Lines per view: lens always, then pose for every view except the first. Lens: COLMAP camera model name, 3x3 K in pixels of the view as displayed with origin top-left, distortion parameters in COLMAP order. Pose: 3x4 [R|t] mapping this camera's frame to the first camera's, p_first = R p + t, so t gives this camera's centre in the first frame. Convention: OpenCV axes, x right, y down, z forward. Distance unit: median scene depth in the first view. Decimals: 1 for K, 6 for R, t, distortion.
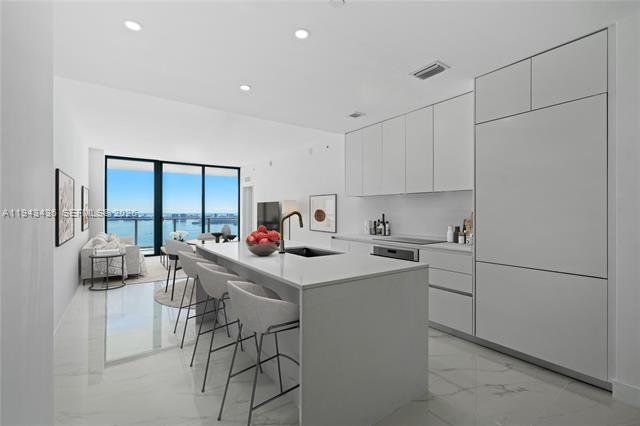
lens RADIAL K [[291.5, 0, 317.8], [0, 291.5, 210.6], [0, 0, 1]] dist [0.008436, -0.000204]
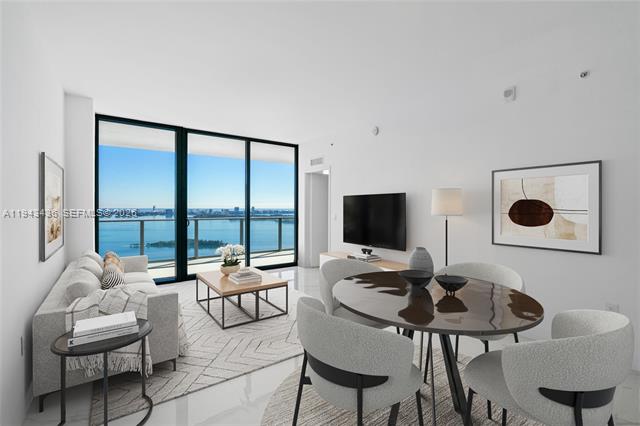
lens RADIAL K [[291.5, 0, 324.0], [0, 291.5, 210.0], [0, 0, 1]] dist [0.008436, -0.000204]
pose [[0.999479, 0.001159, 0.032246, -0.259763], [-0.001668, 0.999874, 0.015781, -0.005566], [-0.032224, -0.015826, 0.999355, 0.356994]]
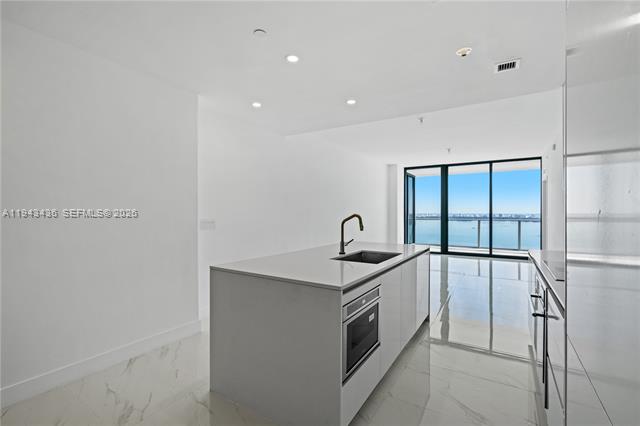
lens RADIAL K [[291.5, 0, 318.5], [0, 291.5, 211.4], [0, 0, 1]] dist [0.008436, -0.000204]
pose [[0.386496, -0.000364, -0.922291, 0.257876], [0.001328, 0.999999, 0.000162, -0.001818], [0.922290, -0.001287, 0.386496, 0.166987]]
